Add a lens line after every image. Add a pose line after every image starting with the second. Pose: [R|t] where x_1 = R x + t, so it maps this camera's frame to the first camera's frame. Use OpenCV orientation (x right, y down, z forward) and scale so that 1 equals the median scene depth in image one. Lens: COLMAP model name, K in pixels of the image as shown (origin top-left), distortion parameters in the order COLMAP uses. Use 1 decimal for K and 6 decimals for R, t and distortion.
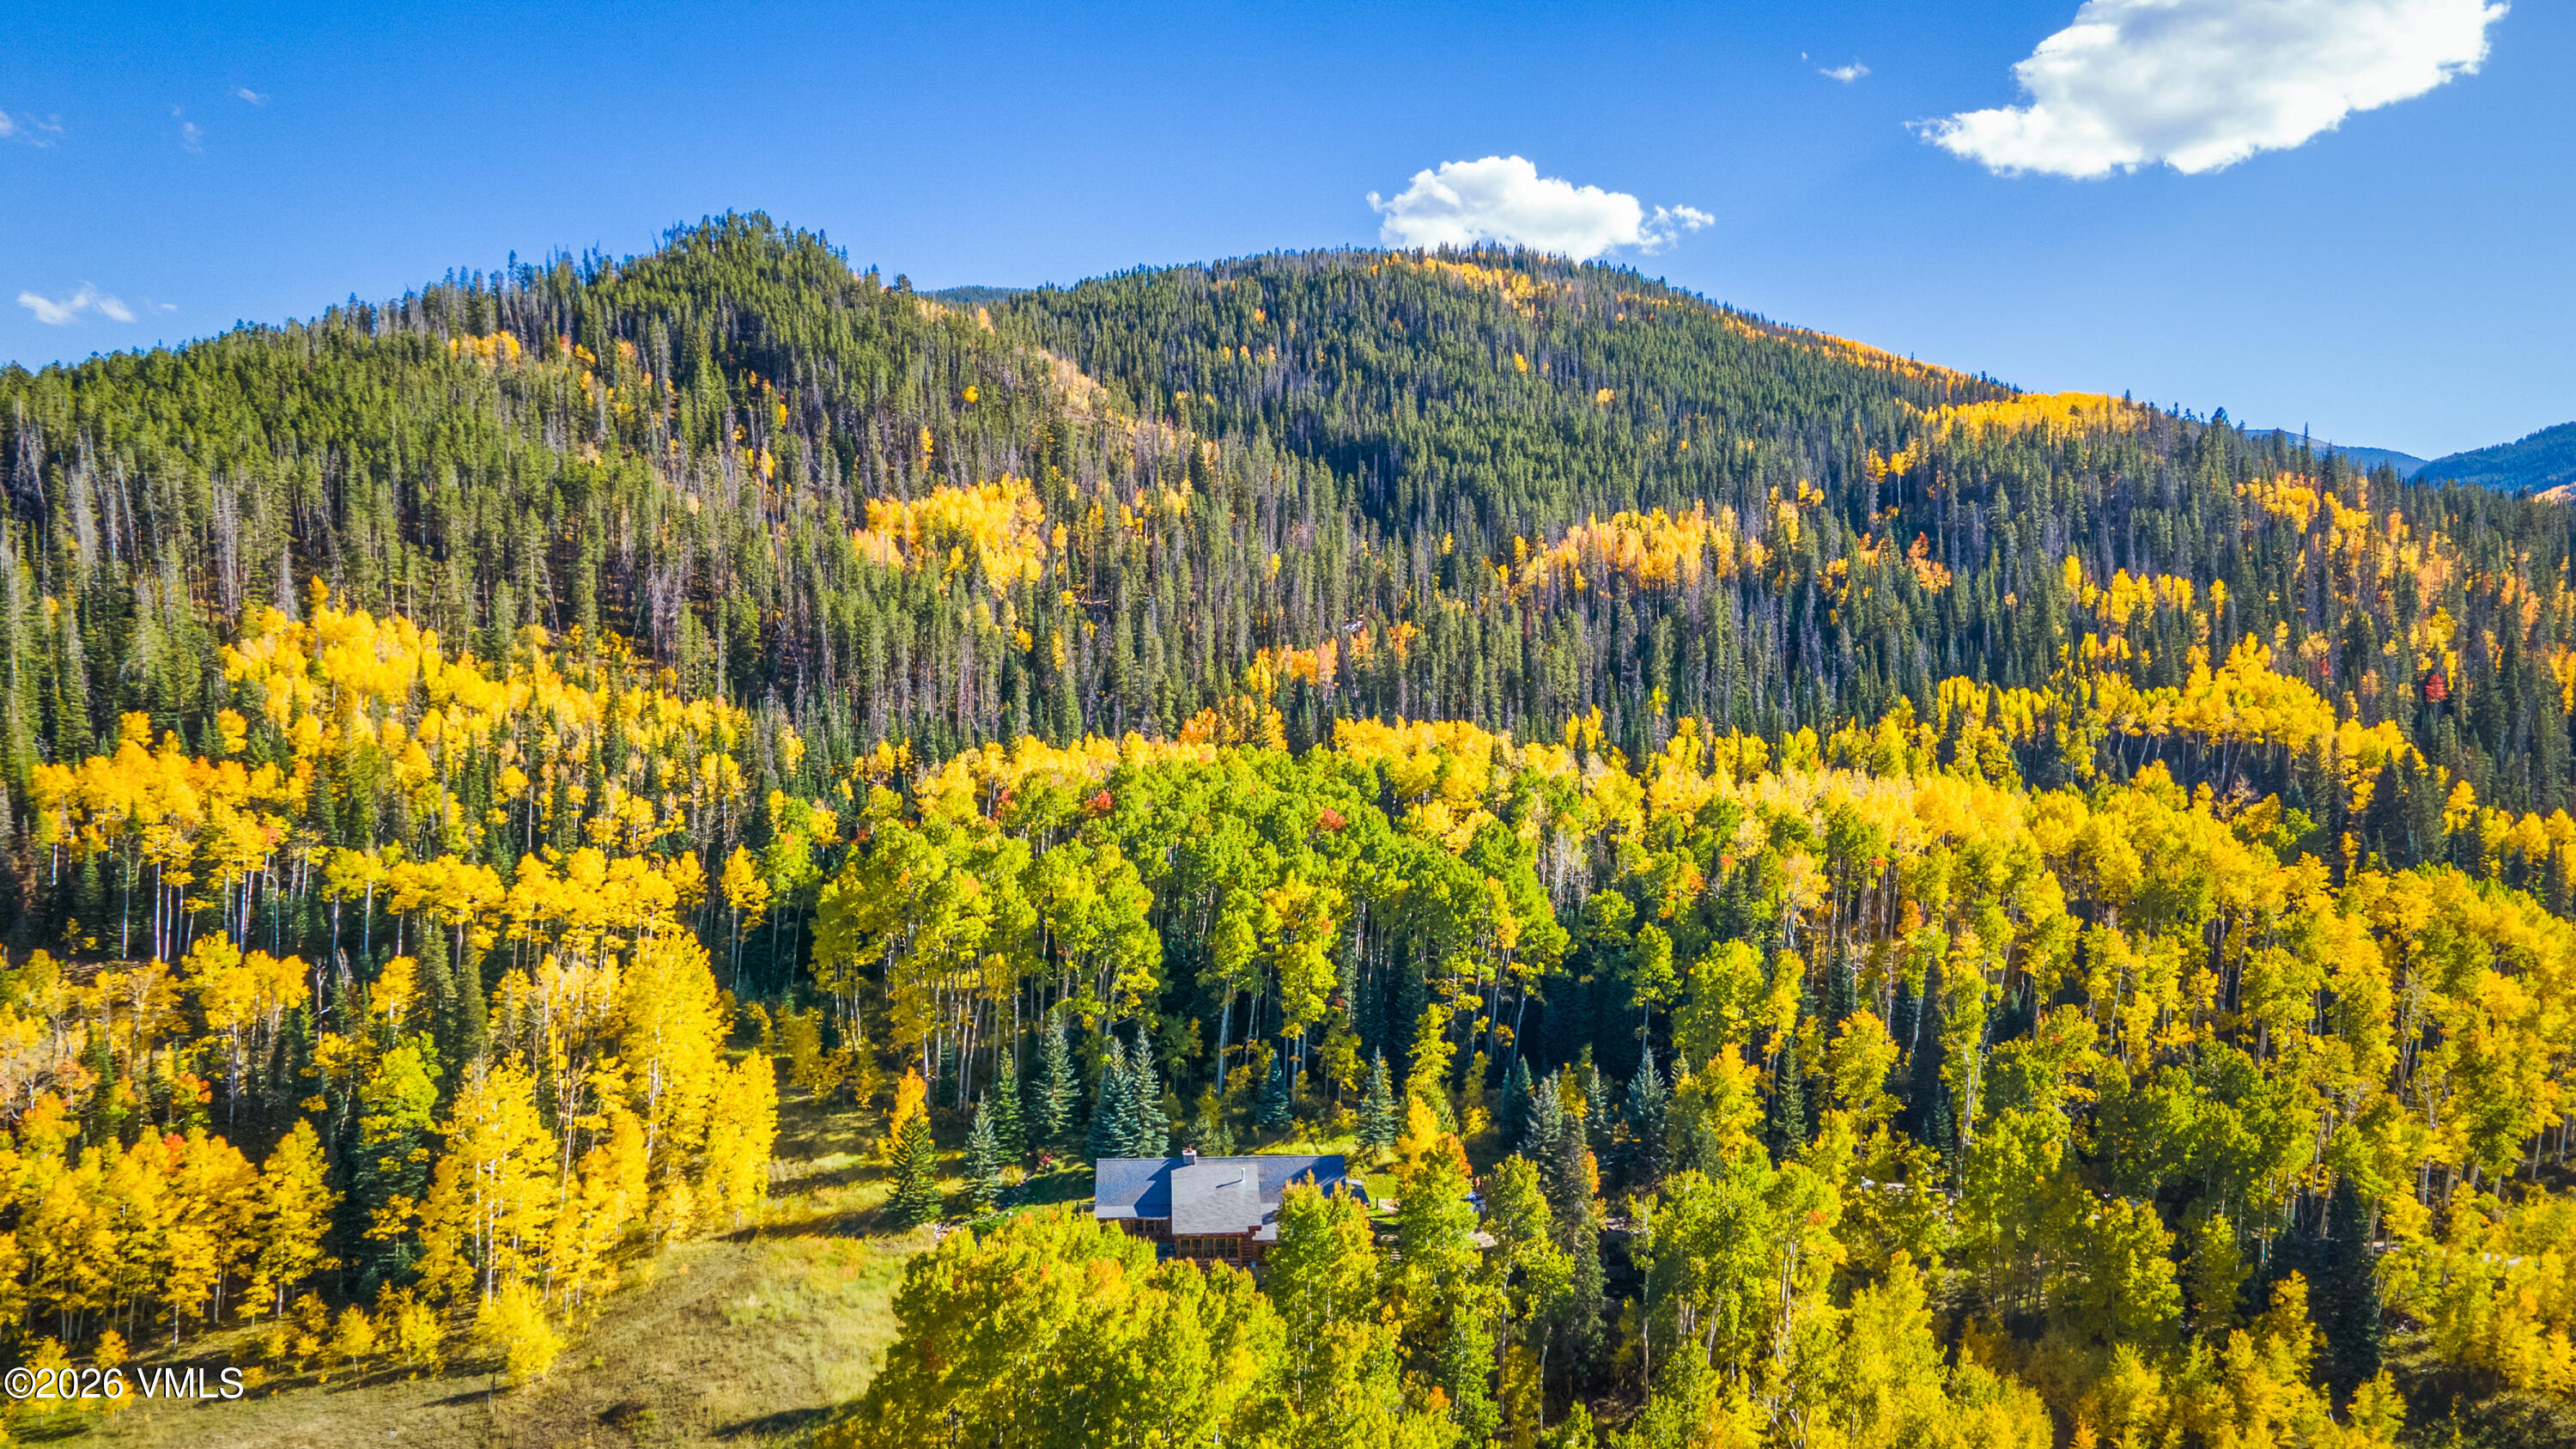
lens RADIAL K [[1841.4, 0, 1288.0], [0, 1841.4, 724.5], [0, 0, 1]] dist [0.014332, -0.002464]
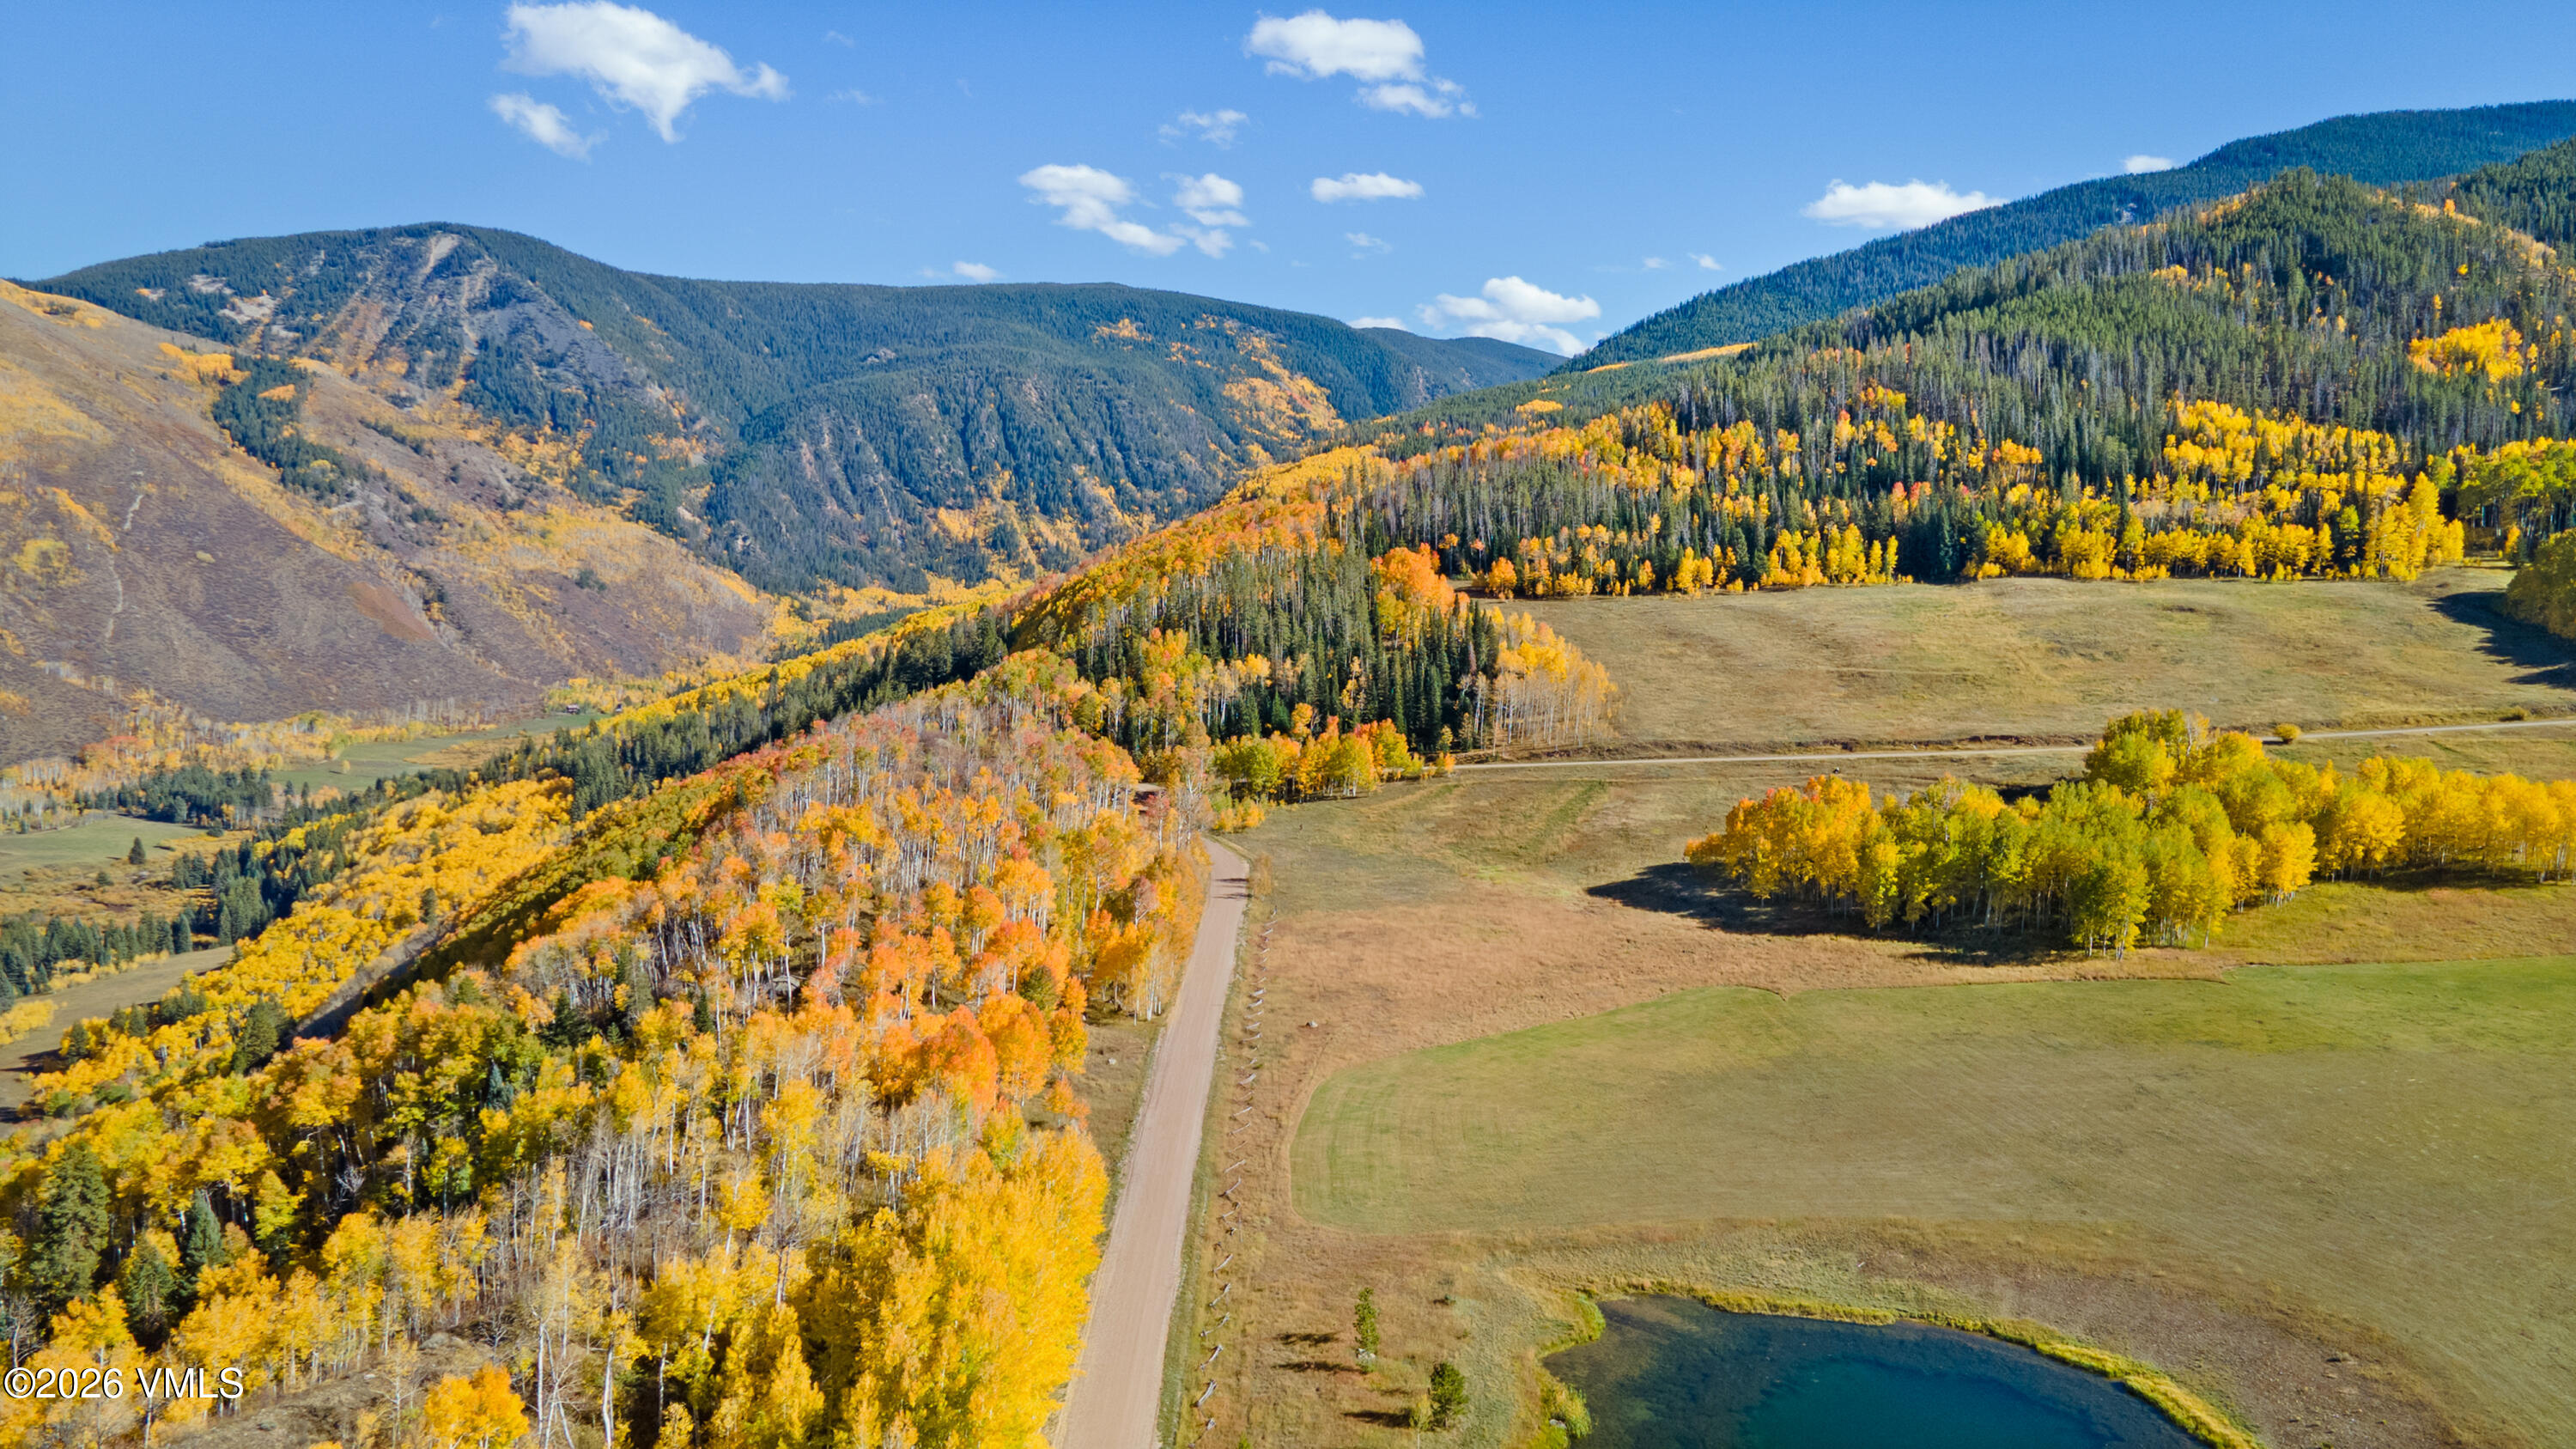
lens RADIAL K [[1841.4, 0, 1288.0], [0, 1841.4, 724.5], [0, 0, 1]] dist [0.014332, -0.002464]
pose [[0.790027, 0.044370, -0.611465, 0.029117], [-0.002338, 0.997588, 0.069367, 0.122548], [0.613068, -0.053372, 0.788225, -1.049648]]
